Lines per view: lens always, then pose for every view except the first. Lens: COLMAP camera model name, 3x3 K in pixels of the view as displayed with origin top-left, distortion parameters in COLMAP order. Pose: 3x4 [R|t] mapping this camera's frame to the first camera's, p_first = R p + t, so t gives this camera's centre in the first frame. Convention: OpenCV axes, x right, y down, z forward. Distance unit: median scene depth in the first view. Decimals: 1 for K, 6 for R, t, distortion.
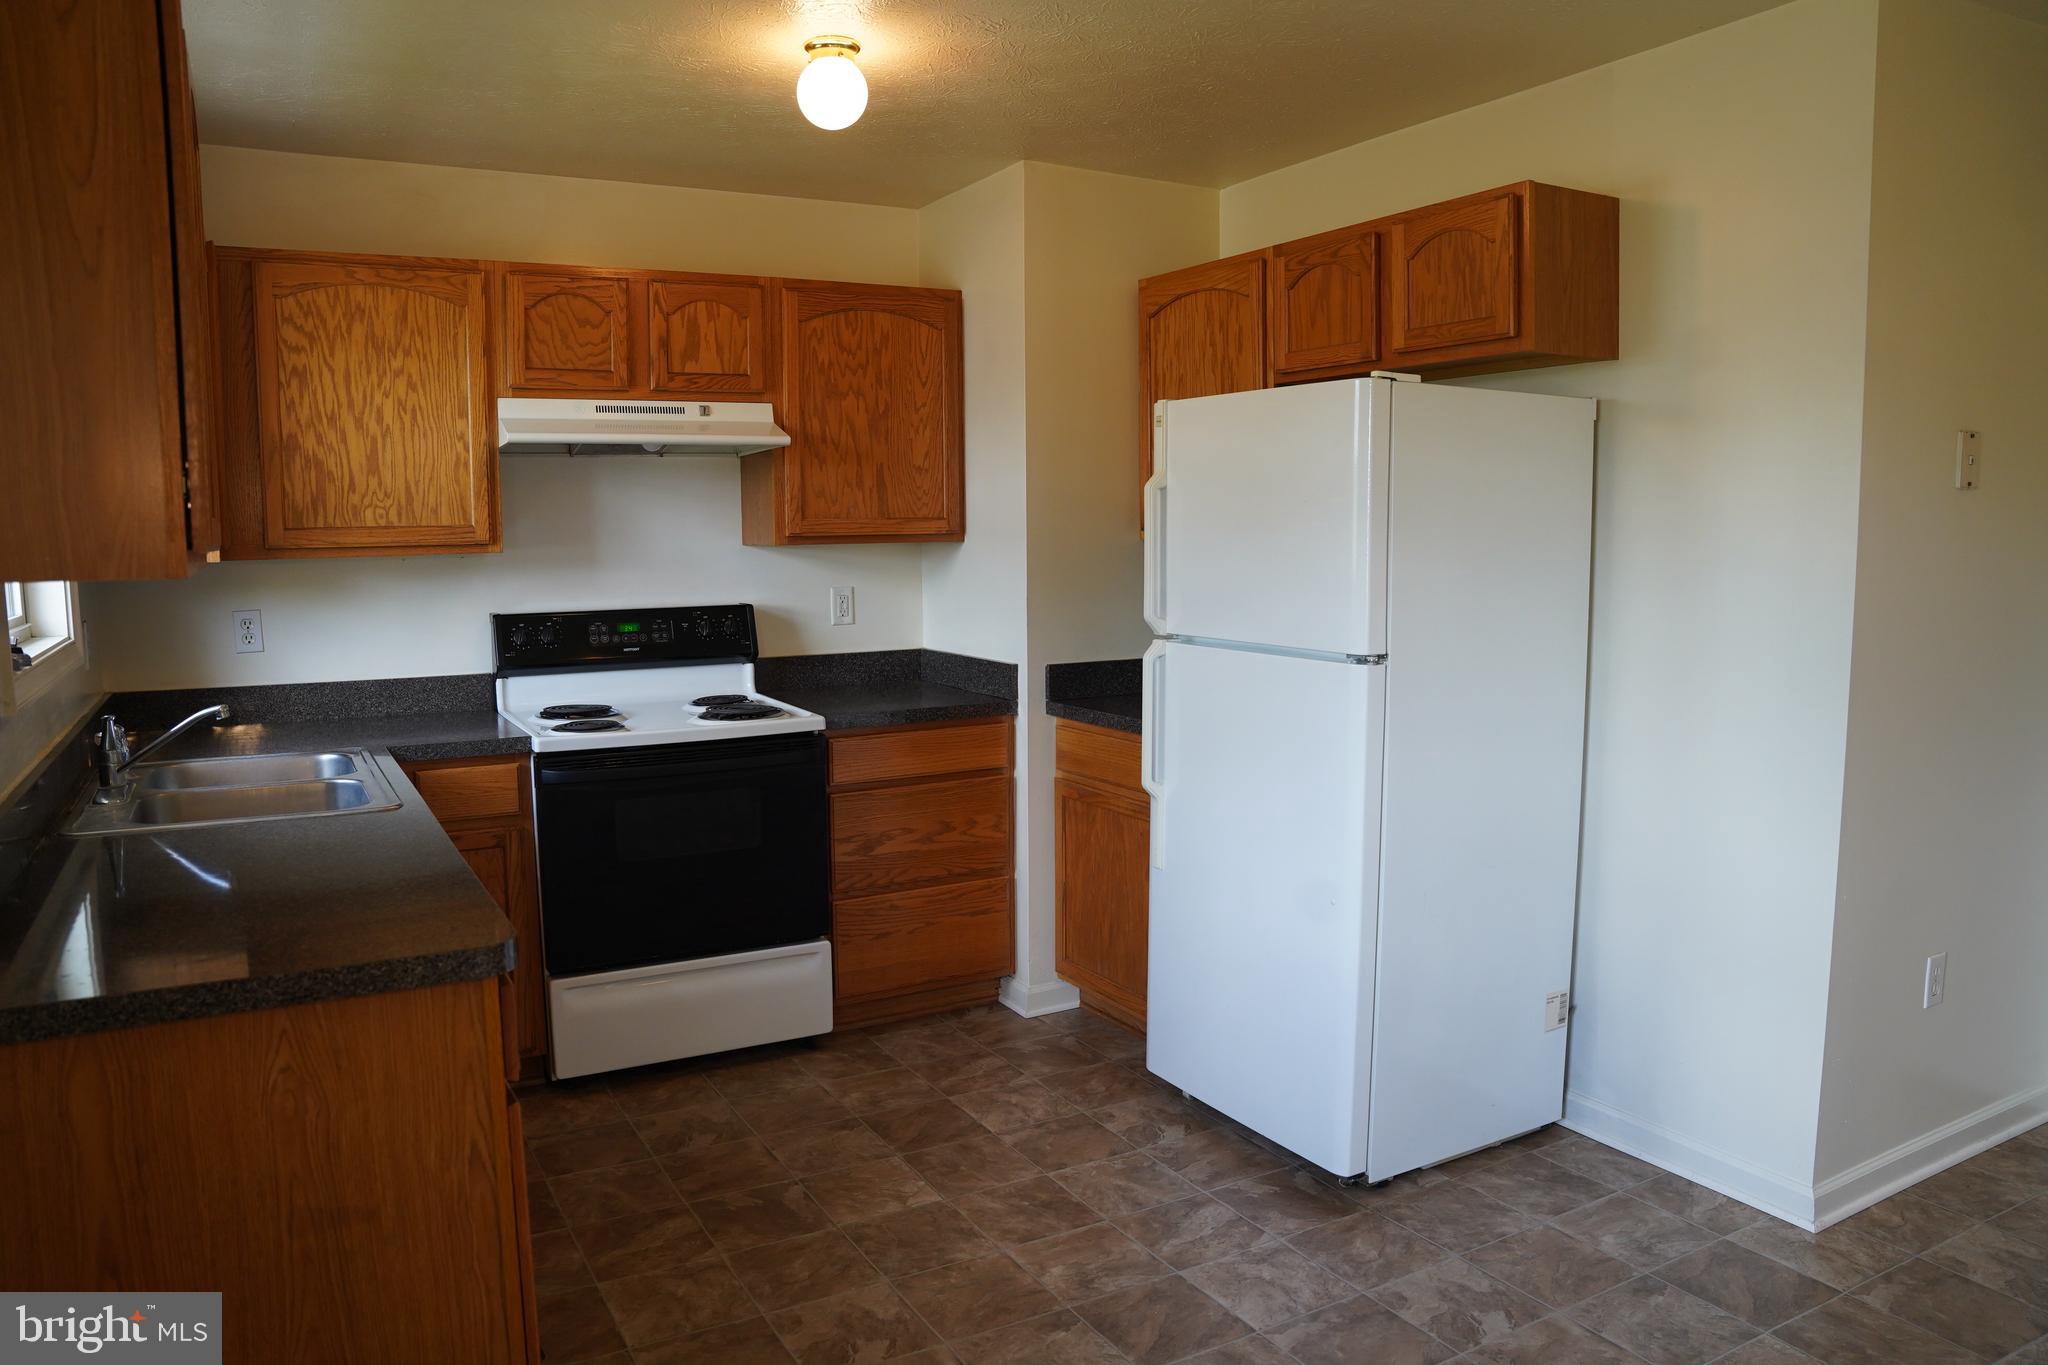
lens RADIAL K [[1422.6, 0, 1020.2], [0, 1422.6, 682.9], [0, 0, 1]] dist [-0.089050, -0.015068]
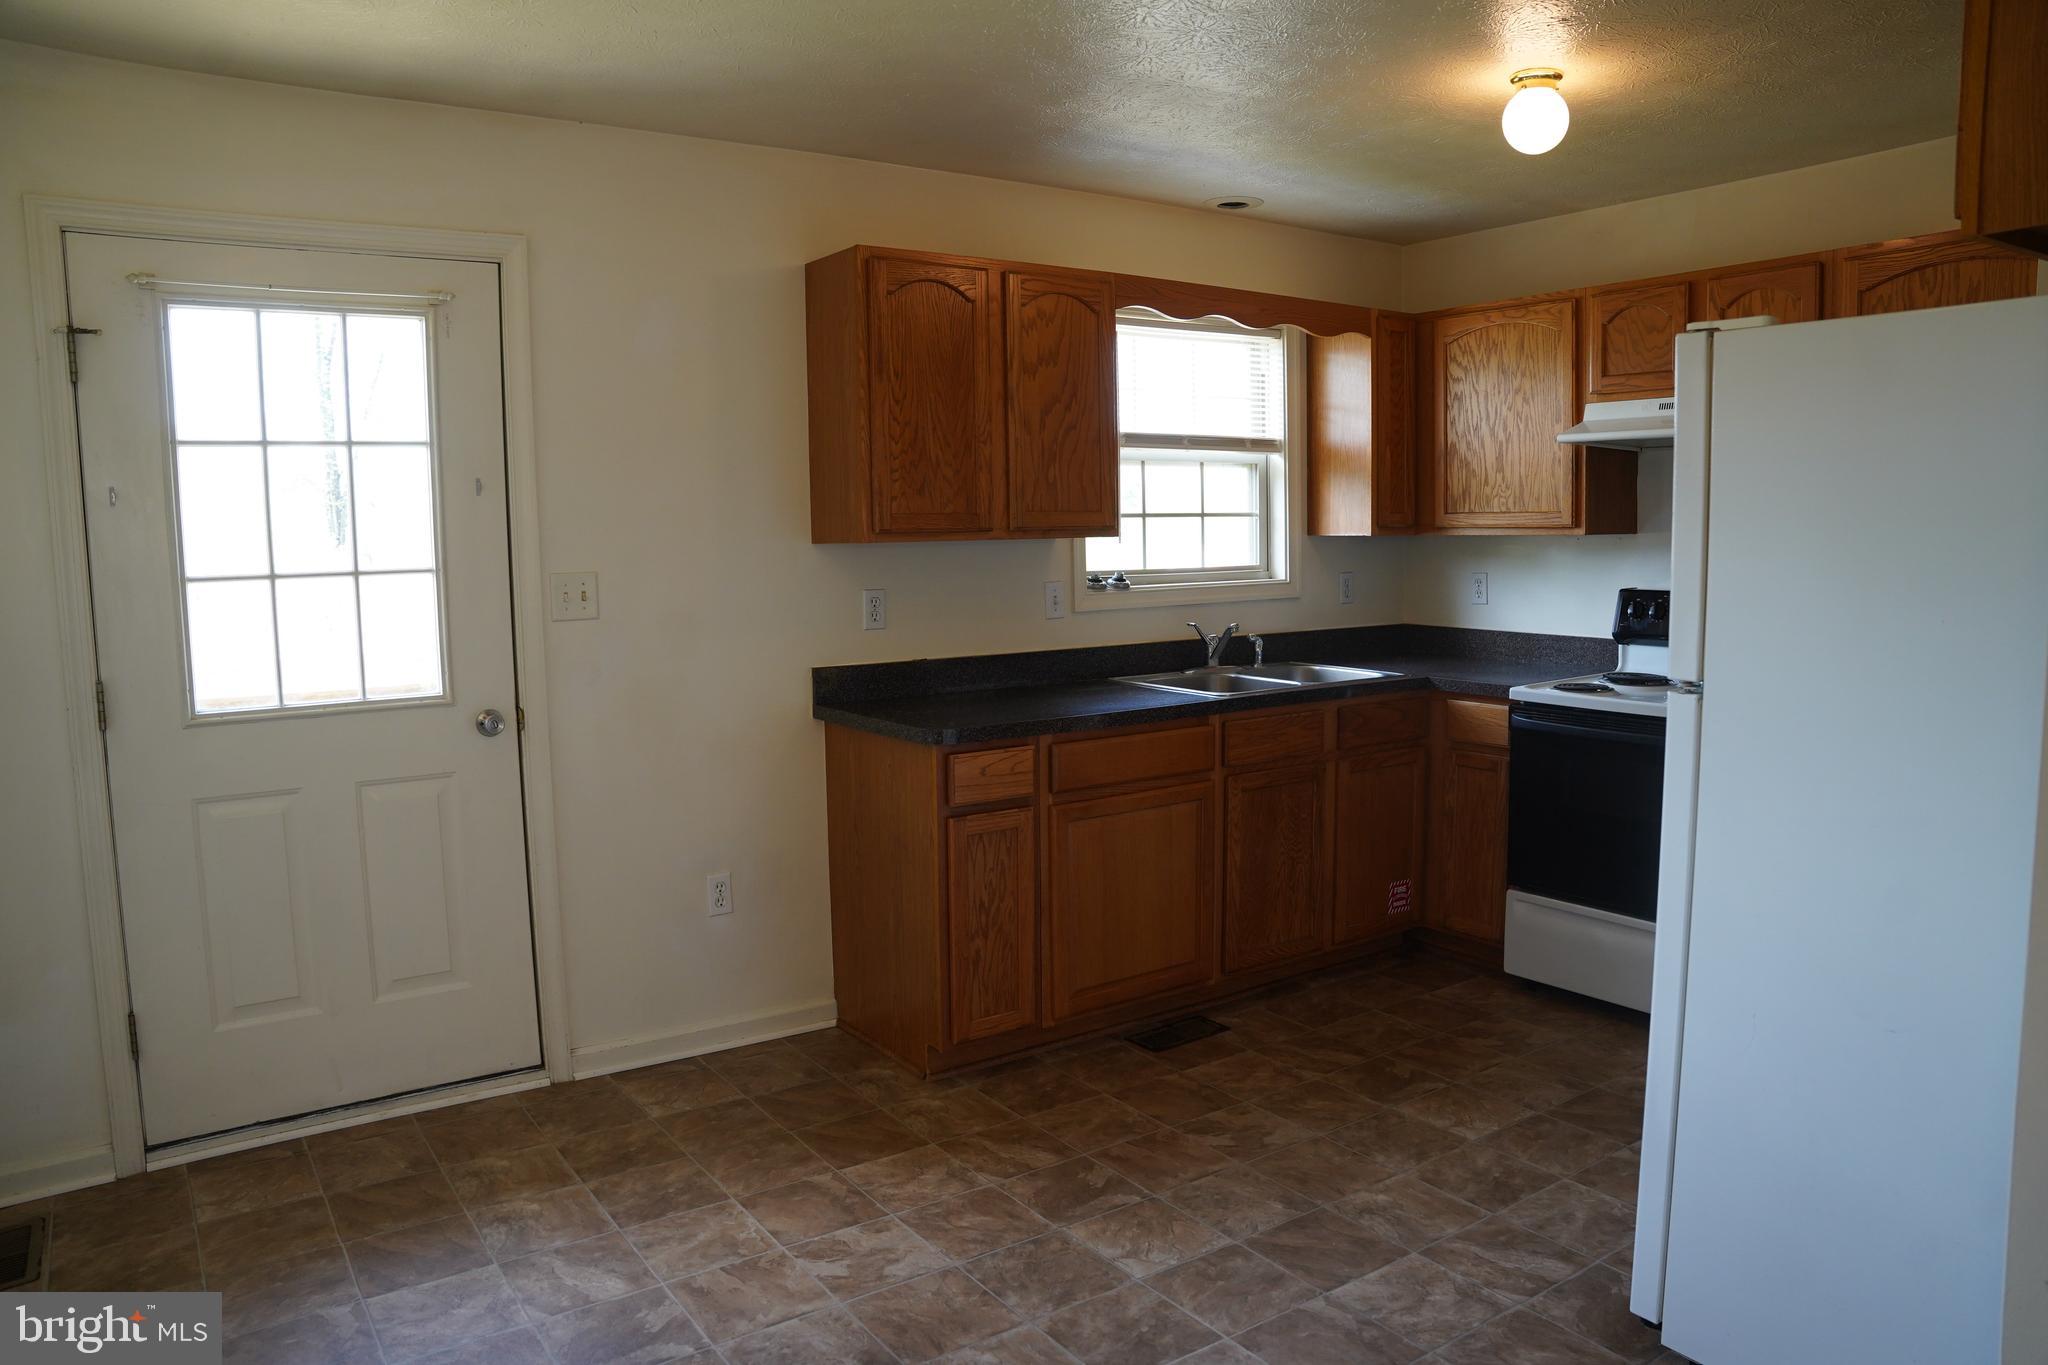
lens RADIAL K [[1395.2, 0, 1015.0], [0, 1395.2, 672.5], [0, 0, 1]] dist [-0.112311, 0.026088]
pose [[0.096589, 0.111465, -0.989063, 0.776727], [-0.094148, 0.990277, 0.102407, -0.053641], [0.990862, 0.083227, 0.106144, 0.437911]]
